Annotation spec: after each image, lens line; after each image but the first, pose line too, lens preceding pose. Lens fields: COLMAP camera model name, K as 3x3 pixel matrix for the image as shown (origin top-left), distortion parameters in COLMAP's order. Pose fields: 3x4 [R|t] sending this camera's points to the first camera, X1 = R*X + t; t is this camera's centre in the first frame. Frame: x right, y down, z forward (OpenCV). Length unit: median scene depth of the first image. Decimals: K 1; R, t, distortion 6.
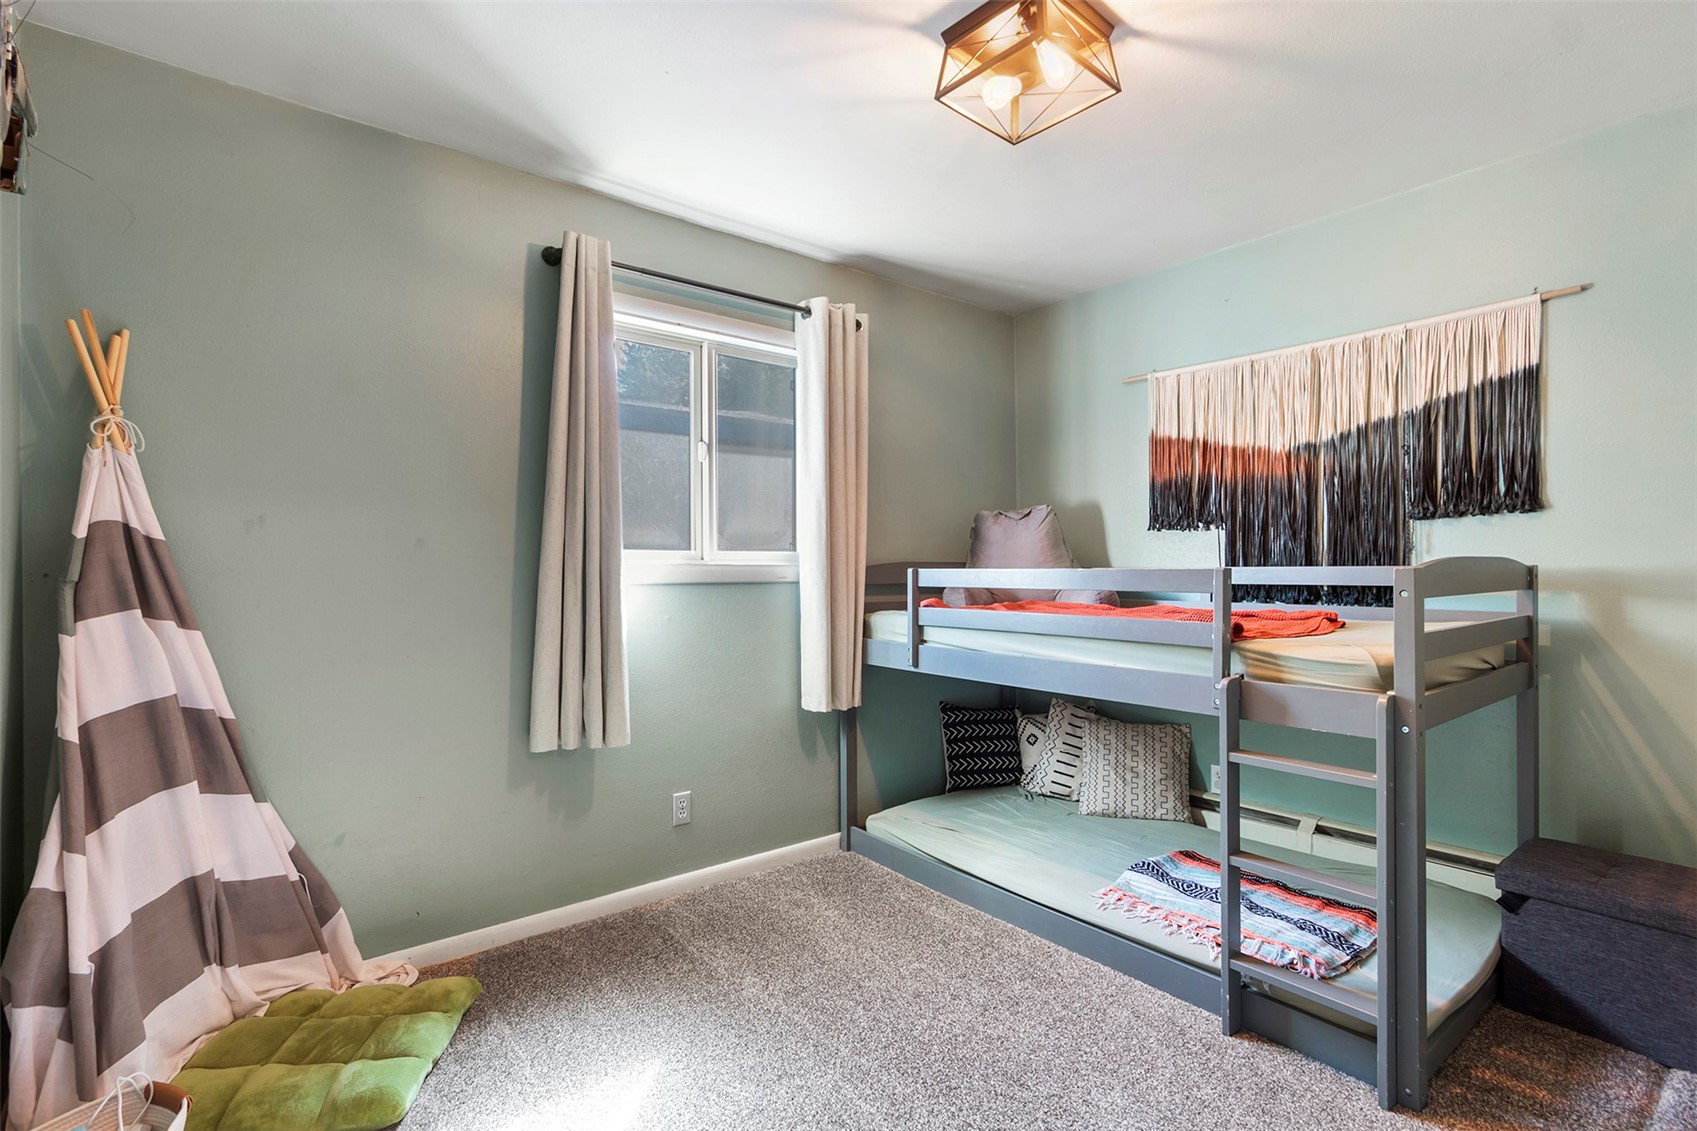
lens RADIAL K [[802.1, 0, 848.5], [0, 802.1, 565.5], [0, 0, 1]] dist [0.000974, 0.000061]
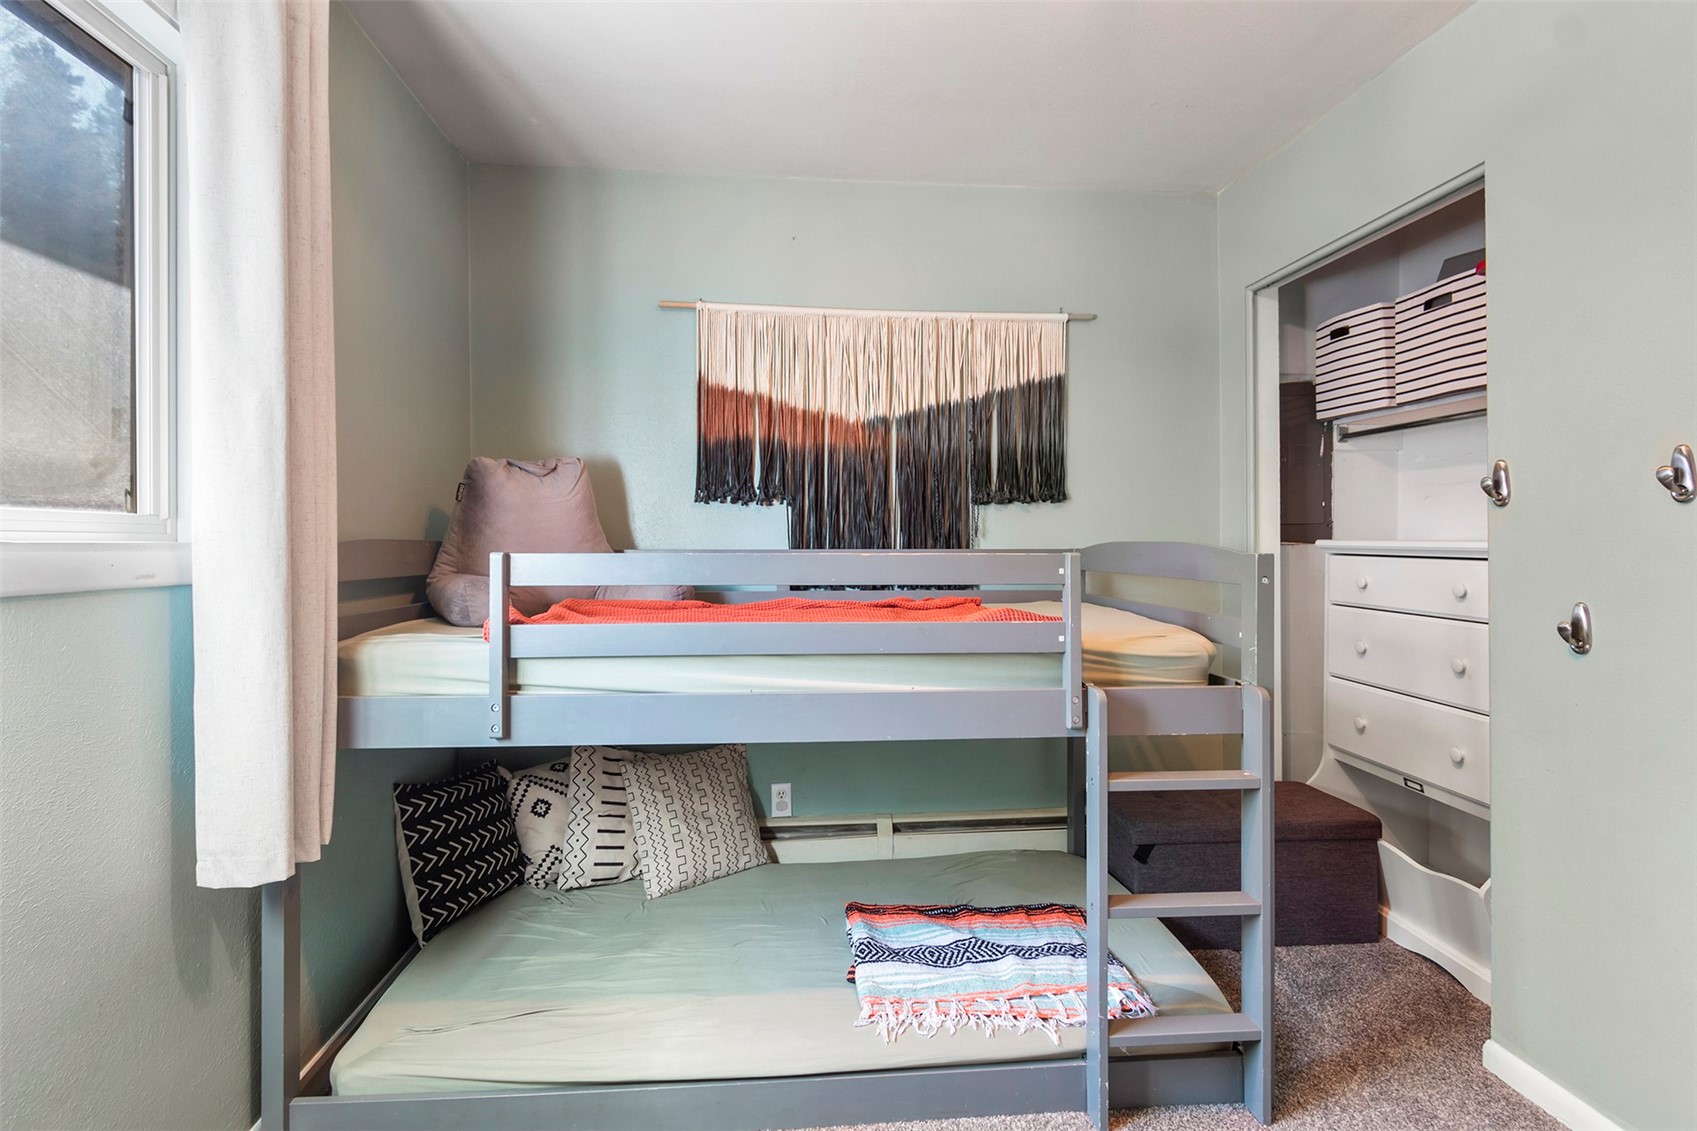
lens RADIAL K [[814.3, 0, 850.4], [0, 814.3, 542.7], [0, 0, 1]] dist [0.003396, 0.000199]
pose [[0.551430, 0.006904, 0.834192, -0.222202], [-0.005404, 0.999974, -0.004703, -0.001423], [-0.834204, -0.001915, 0.551453, 0.473595]]
